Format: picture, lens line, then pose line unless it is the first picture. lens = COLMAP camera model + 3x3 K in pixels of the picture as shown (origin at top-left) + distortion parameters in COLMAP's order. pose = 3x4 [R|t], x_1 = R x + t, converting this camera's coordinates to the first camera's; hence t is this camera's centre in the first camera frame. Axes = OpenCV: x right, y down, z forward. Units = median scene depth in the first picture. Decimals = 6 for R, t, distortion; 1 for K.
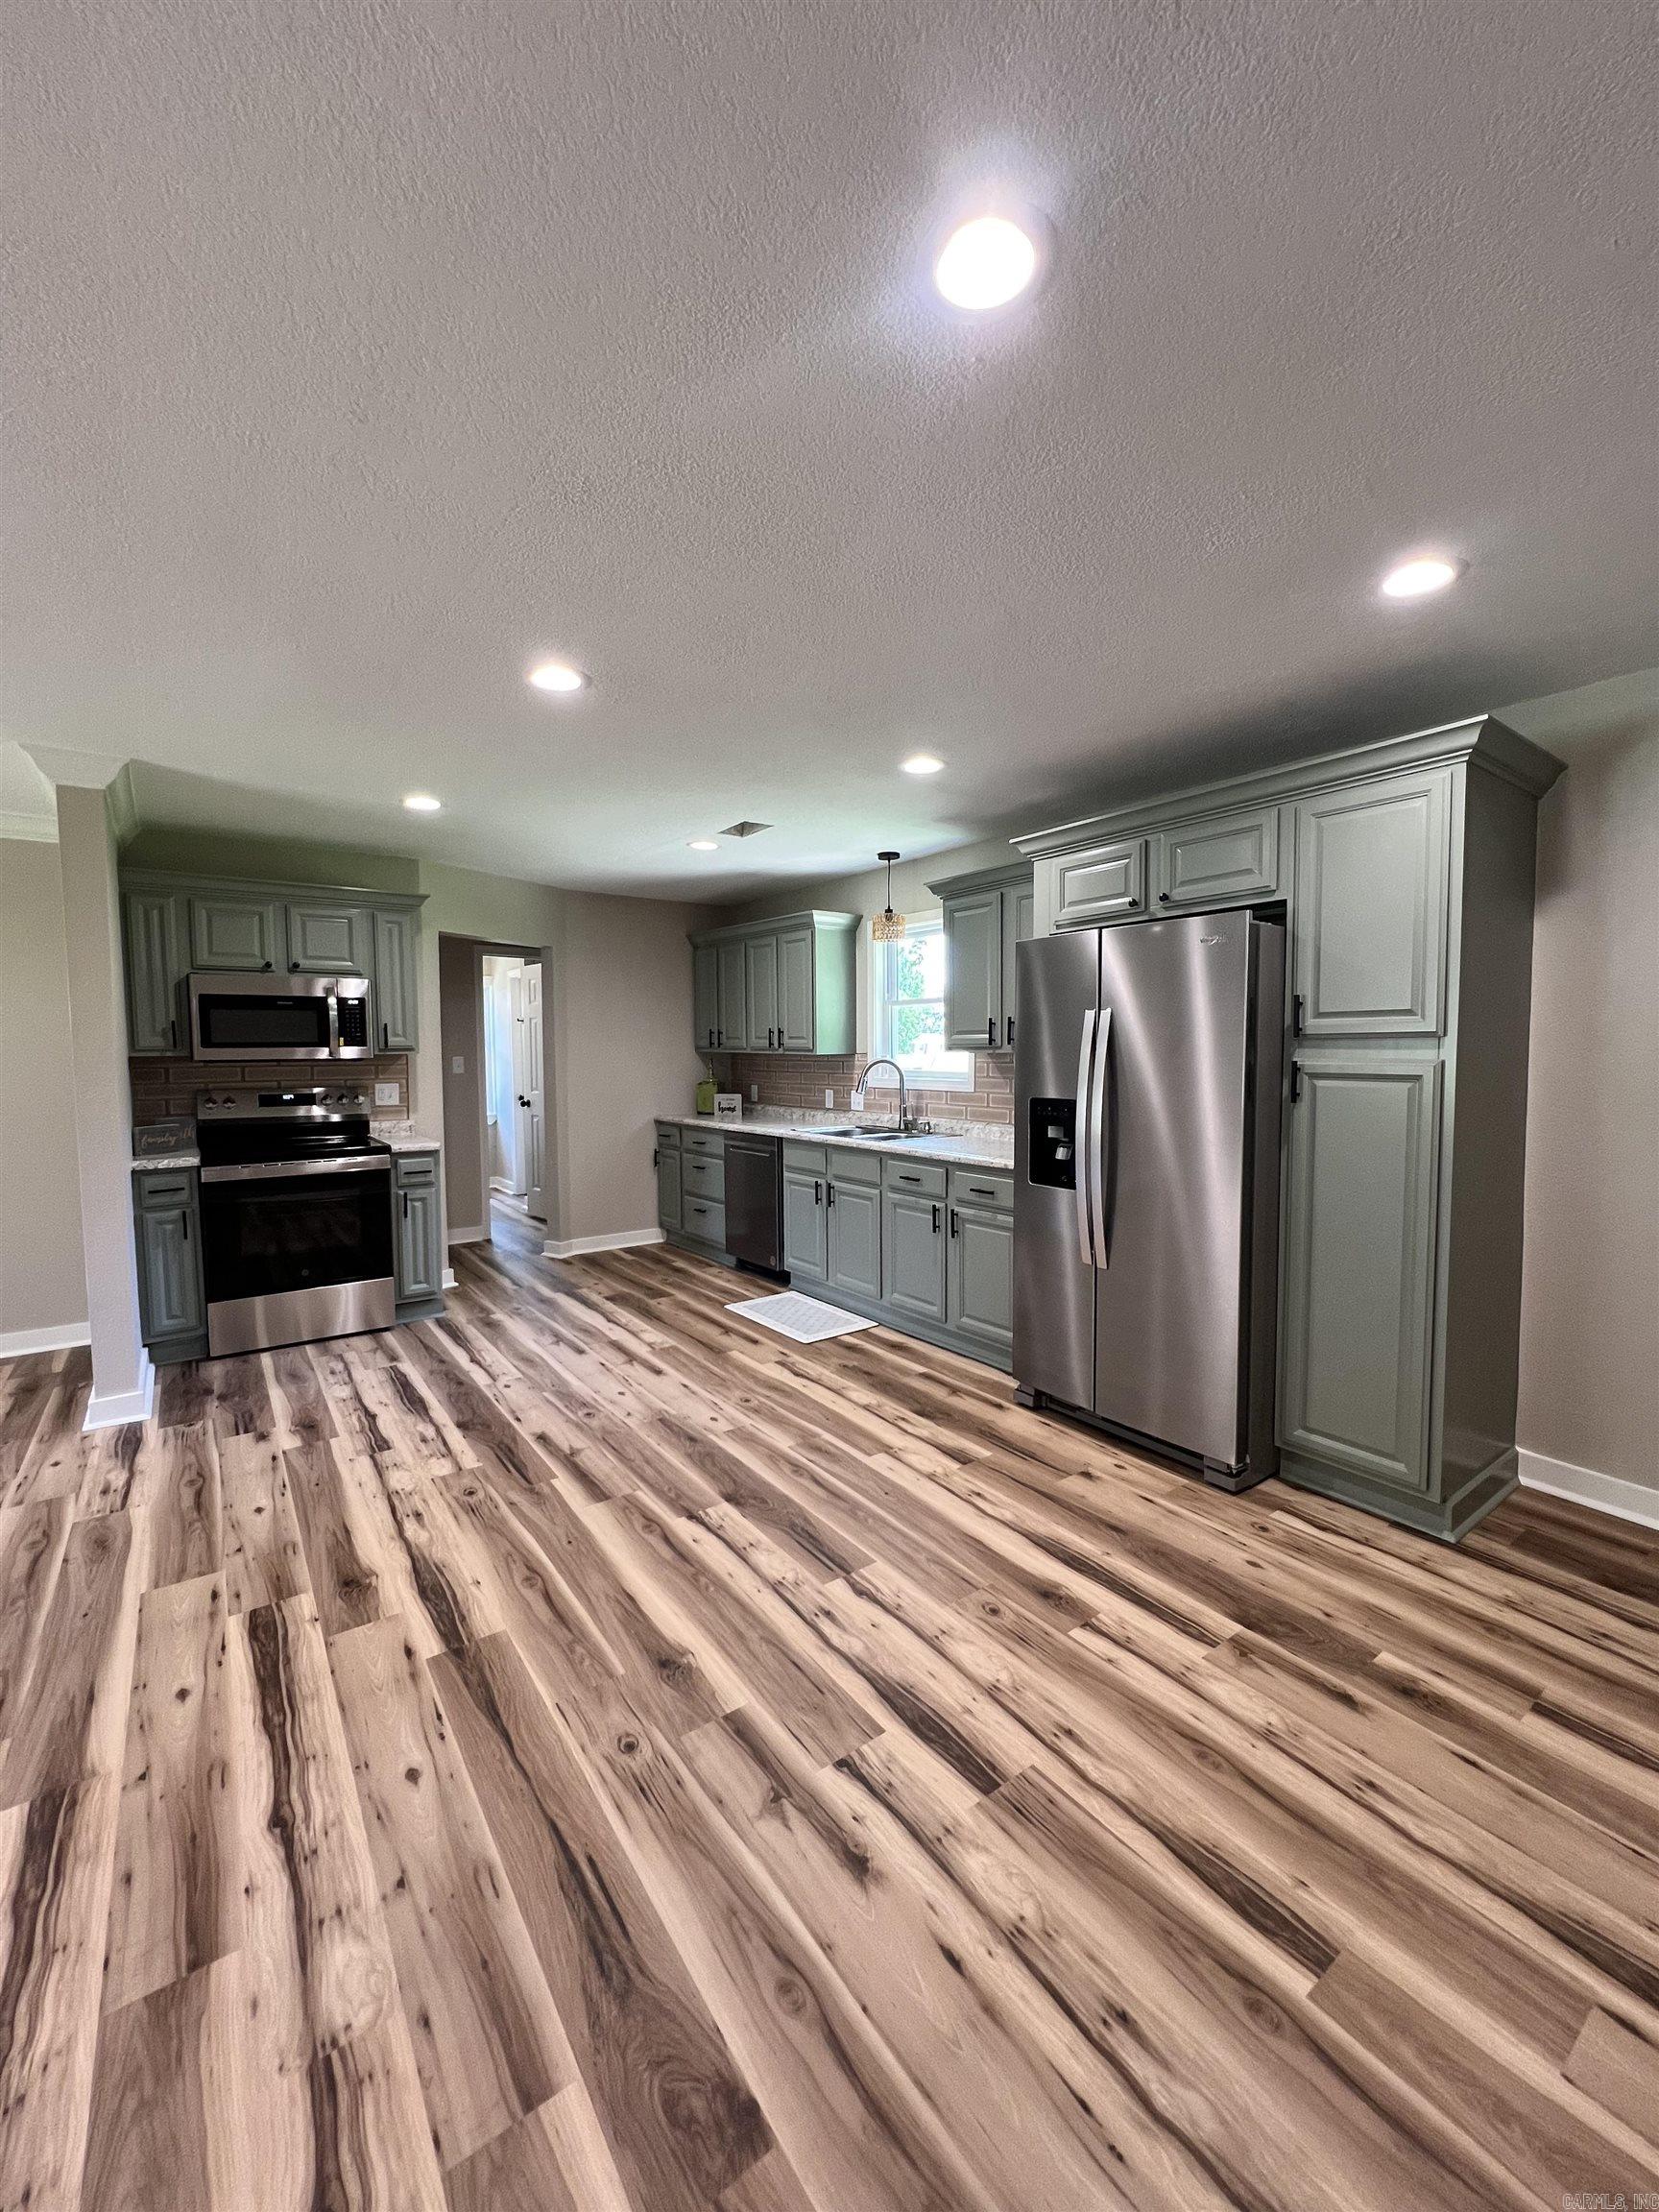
lens RADIAL K [[883.7, 0, 831.3], [0, 883.7, 1102.0], [0, 0, 1]] dist [-0.002420, 0.000965]
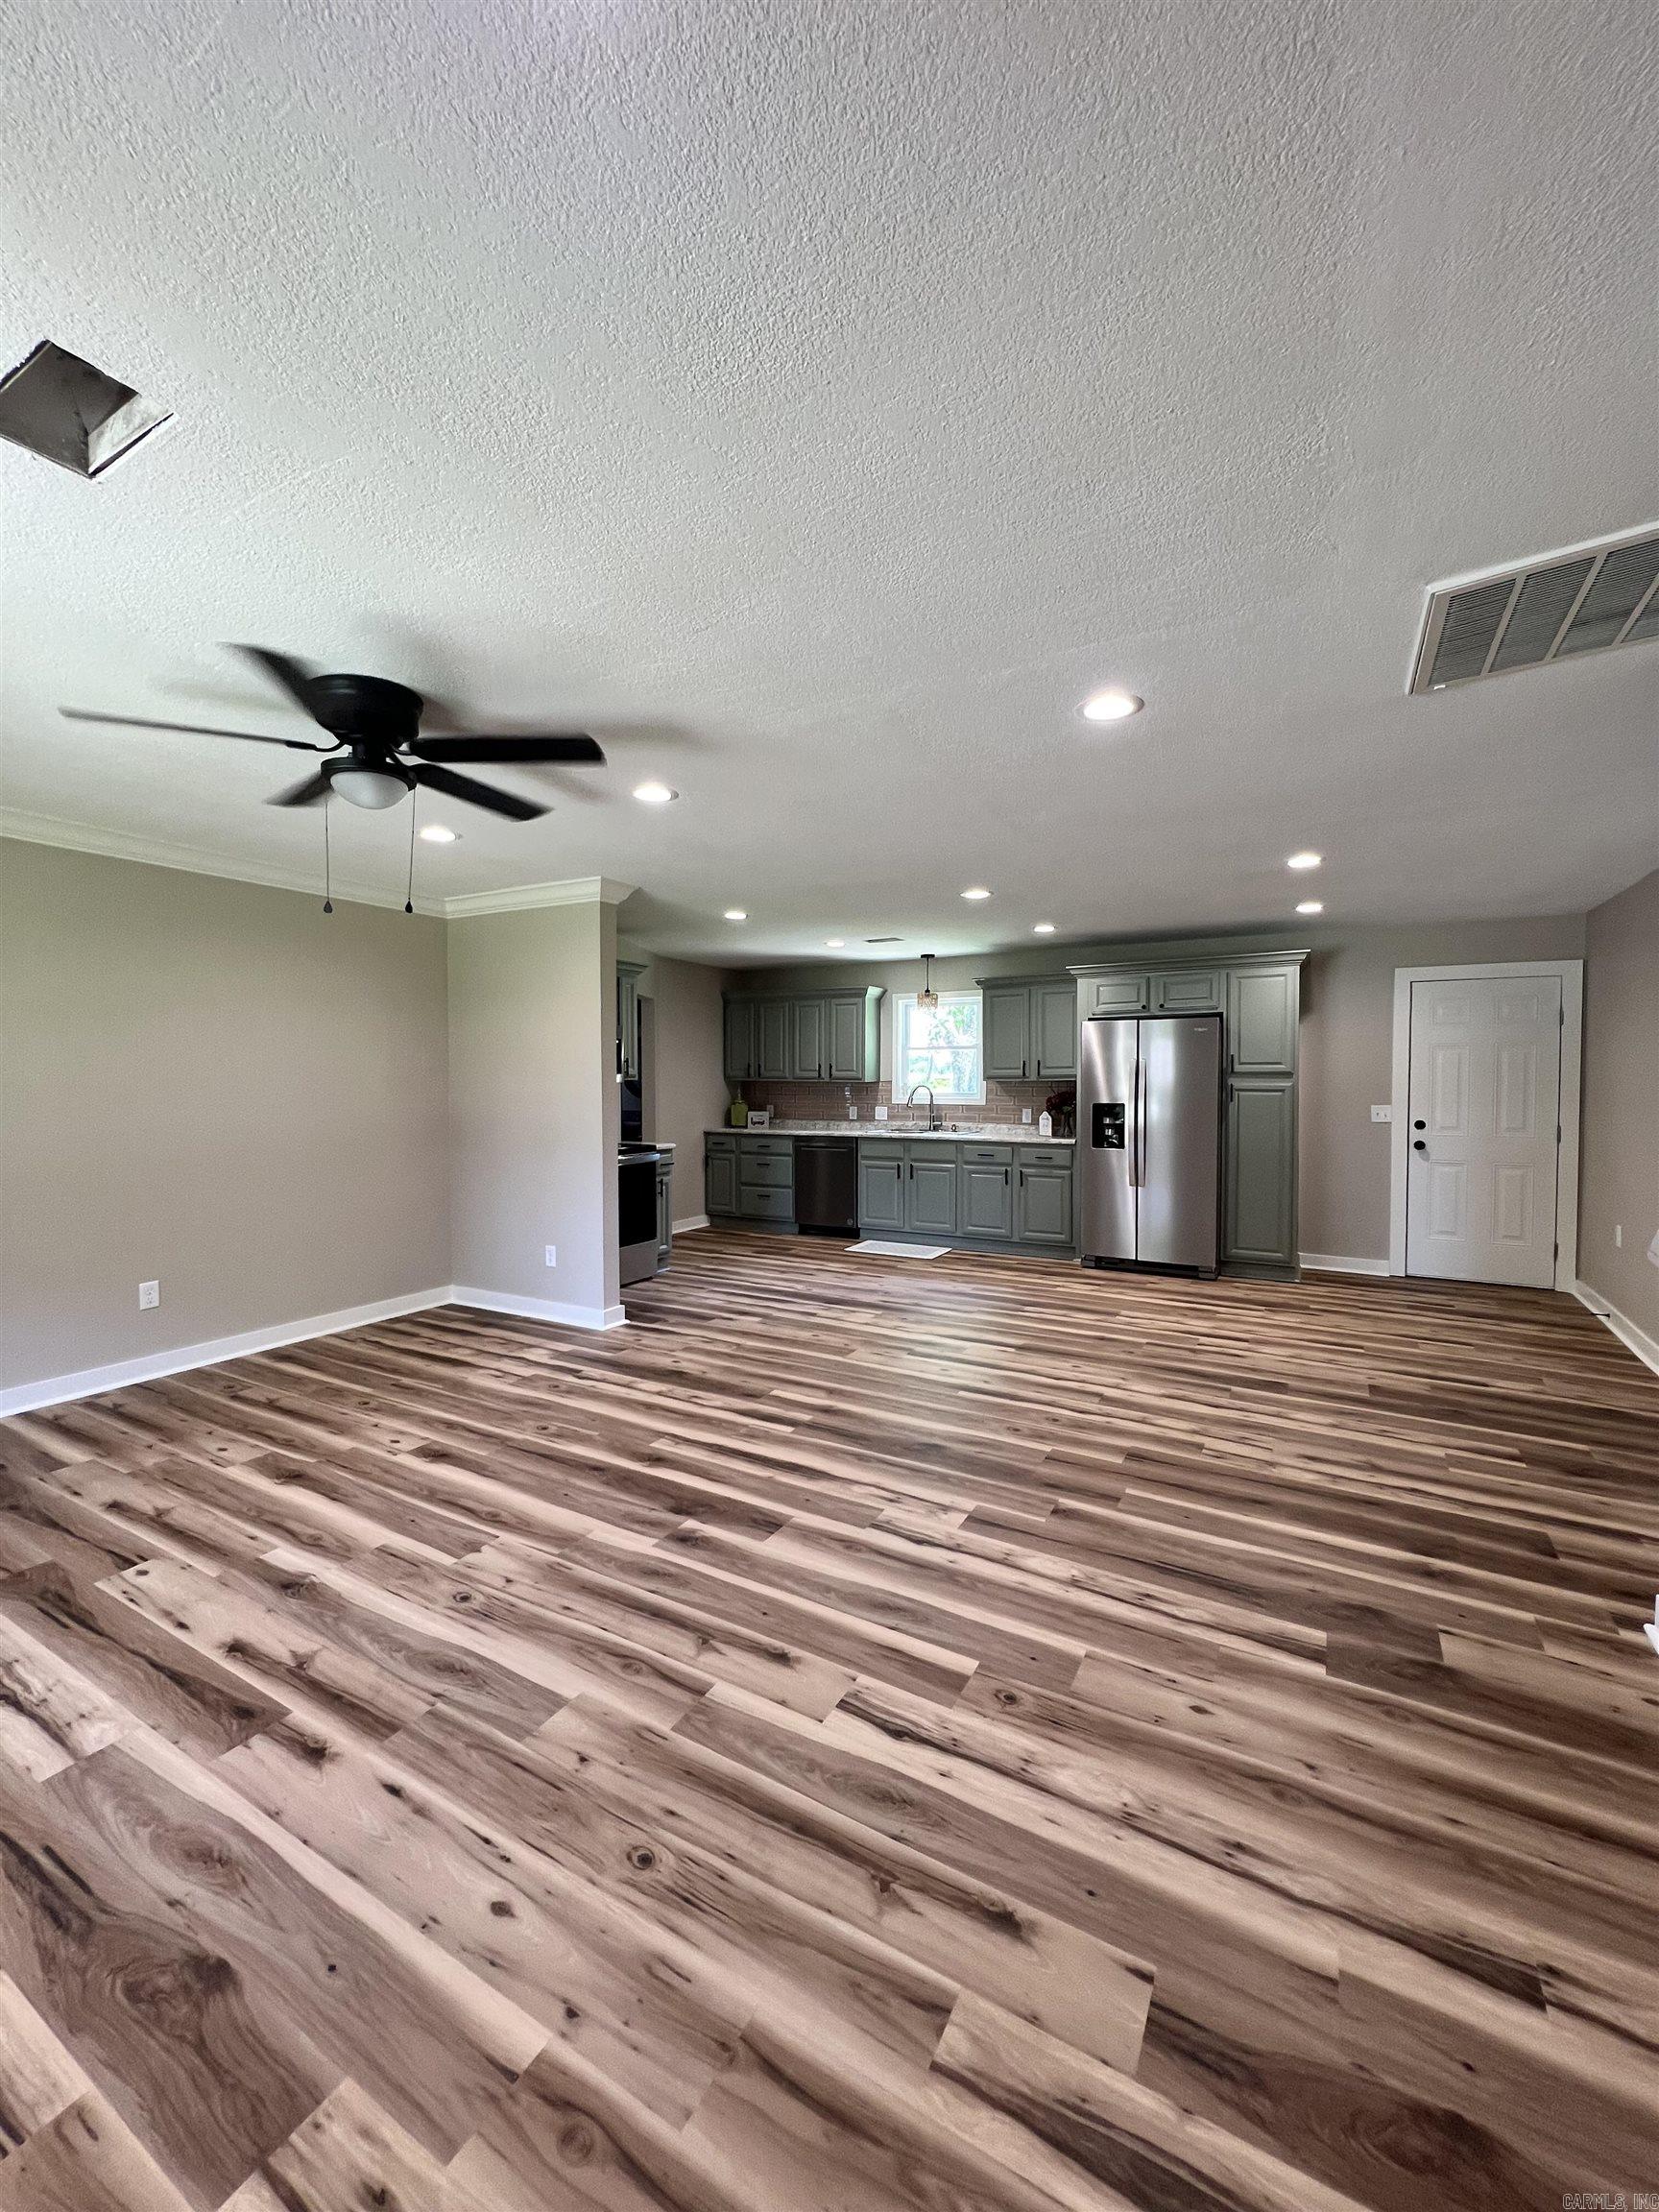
lens RADIAL K [[883.7, 0, 831.3], [0, 883.7, 1102.0], [0, 0, 1]] dist [-0.002420, 0.000965]
pose [[0.910615, -0.004575, 0.413230, -1.134398], [0.019948, 0.999260, -0.032896, 0.045758], [-0.412774, 0.038199, 0.910032, -0.537648]]
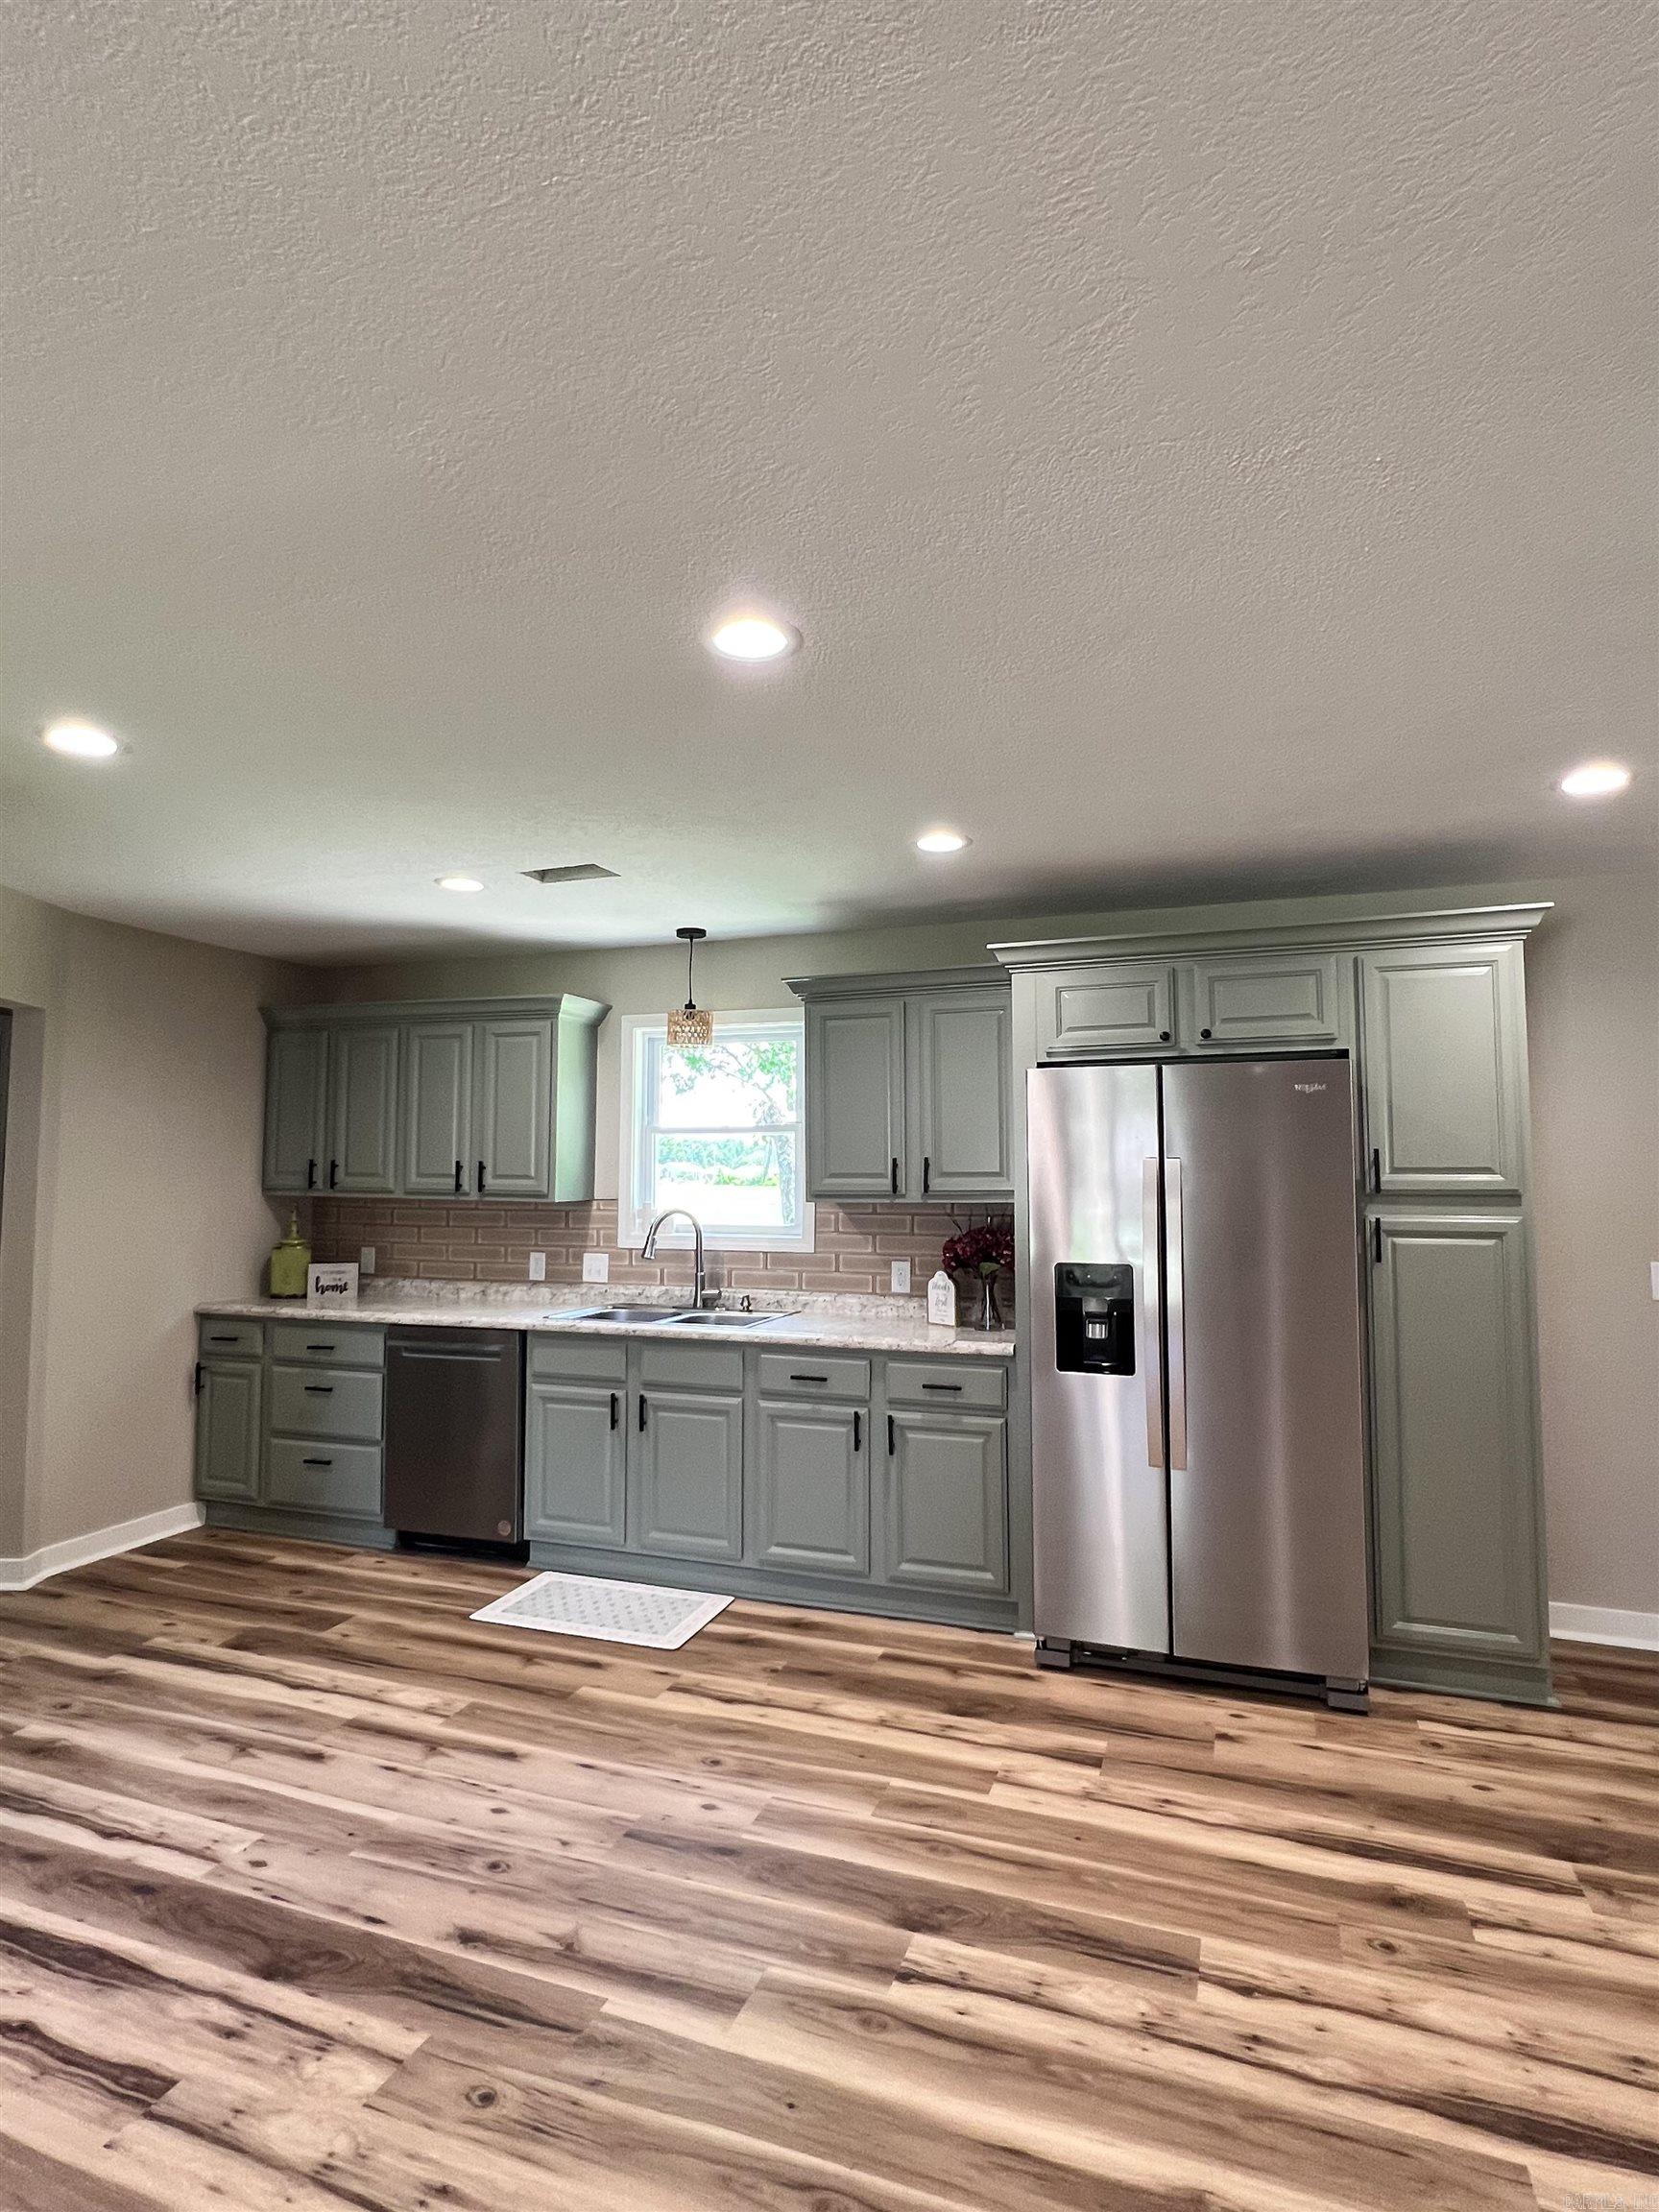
lens RADIAL K [[1143.8, 0, 830.0], [0, 1143.8, 1101.1], [0, 0, 1]] dist [-0.001579, 0.000257]
pose [[0.830974, 0.042354, 0.554697, -0.552477], [0.027789, 0.992693, -0.117427, -0.036285], [-0.555617, 0.112994, 0.823725, 0.251289]]
